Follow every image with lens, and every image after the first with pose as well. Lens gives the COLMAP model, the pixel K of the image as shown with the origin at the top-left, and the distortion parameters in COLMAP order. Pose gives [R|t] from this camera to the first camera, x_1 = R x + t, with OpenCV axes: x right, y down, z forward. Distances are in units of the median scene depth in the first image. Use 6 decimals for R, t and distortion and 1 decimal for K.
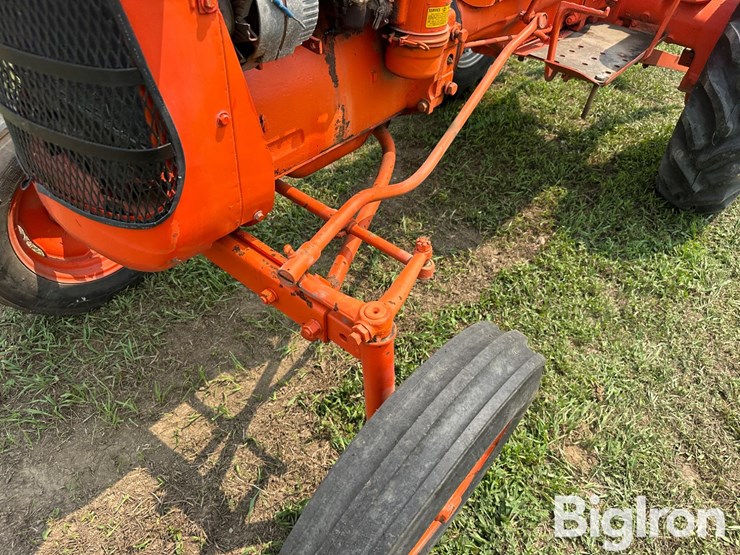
lens RADIAL K [[533.4, 0, 366.9], [0, 533.4, 278.0], [0, 0, 1]] dist [0.059481, -0.082826]
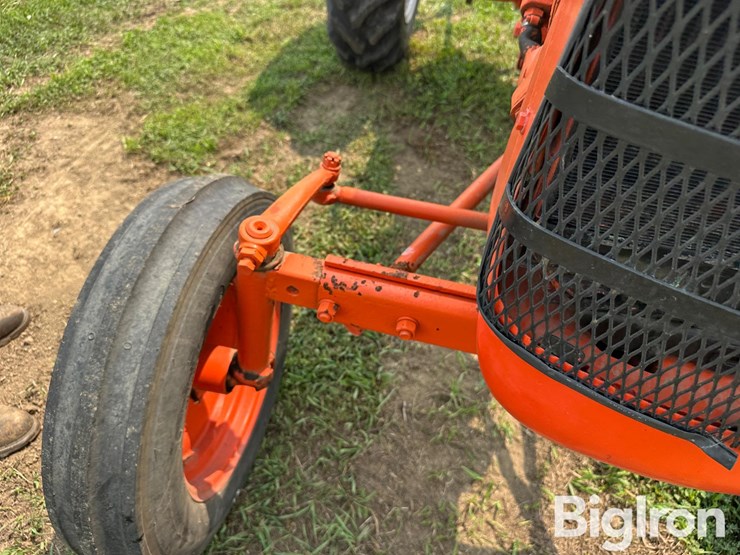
lens RADIAL K [[545.0, 0, 357.4], [0, 545.0, 278.9], [0, 0, 1]] dist [0.072259, -0.175223]
pose [[0.882374, -0.336704, 0.328705, -0.471002], [0.305223, 0.941211, 0.144779, -0.230456], [-0.358128, -0.027421, 0.933270, 0.286470]]
